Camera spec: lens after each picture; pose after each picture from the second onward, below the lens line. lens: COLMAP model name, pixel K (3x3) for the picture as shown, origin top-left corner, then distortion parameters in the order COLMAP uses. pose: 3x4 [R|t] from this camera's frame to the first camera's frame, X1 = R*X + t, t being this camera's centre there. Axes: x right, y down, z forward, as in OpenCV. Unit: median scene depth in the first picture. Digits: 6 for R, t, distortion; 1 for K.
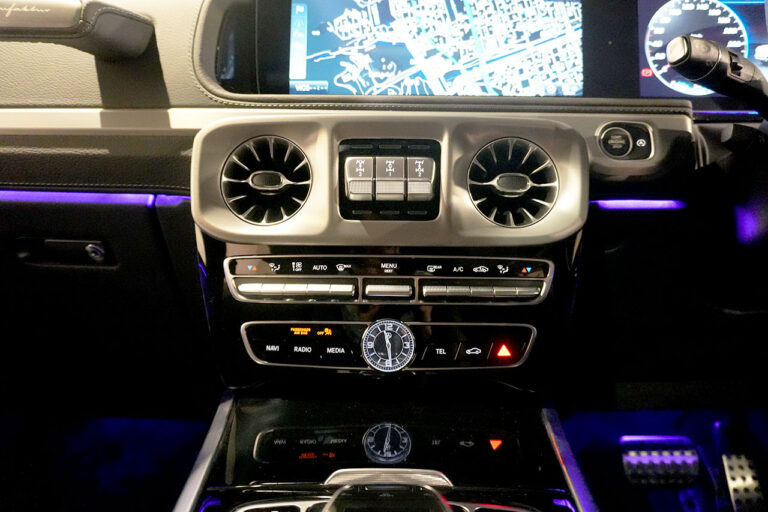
lens RADIAL K [[531.0, 0, 385.9], [0, 531.0, 244.7], [0, 0, 1]] dist [-0.035477, 0.034263]
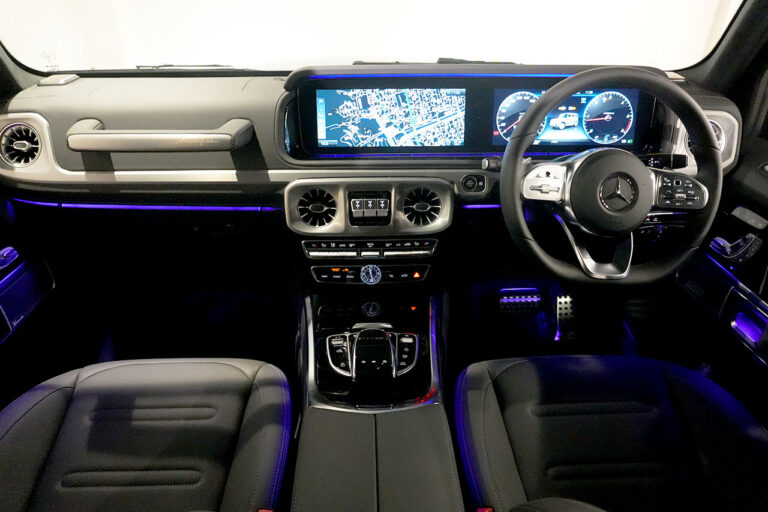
lens RADIAL K [[531.0, 0, 378.5], [0, 531.0, 251.5], [0, 0, 1]] dist [-0.035477, 0.034263]
pose [[0.999209, -0.024562, 0.031276, -0.031756], [0.012946, 0.944529, 0.328174, -0.669615], [-0.037602, -0.327509, 0.944099, -1.221177]]
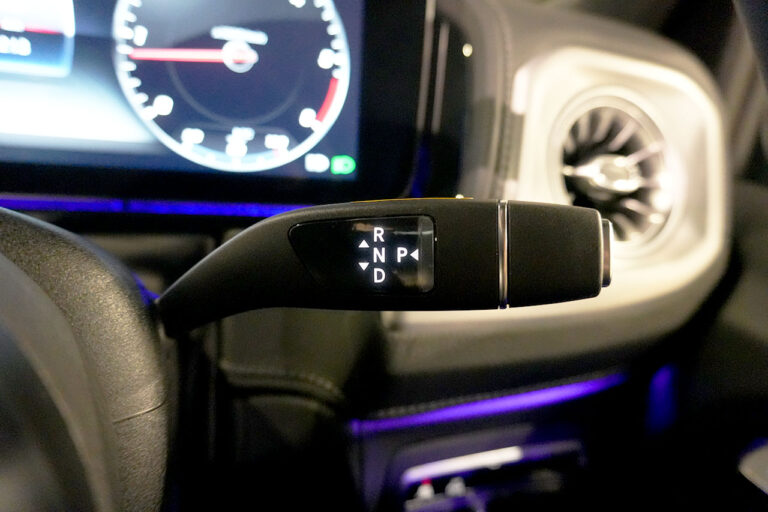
lens RADIAL K [[531.0, 0, 385.2], [0, 531.0, 260.1], [0, 0, 1]] dist [-0.035477, 0.034263]
pose [[0.948256, -0.005215, 0.317464, 1.058893], [-0.051130, 0.984308, 0.168891, -0.338826], [-0.313363, -0.176384, 0.933109, 0.589297]]
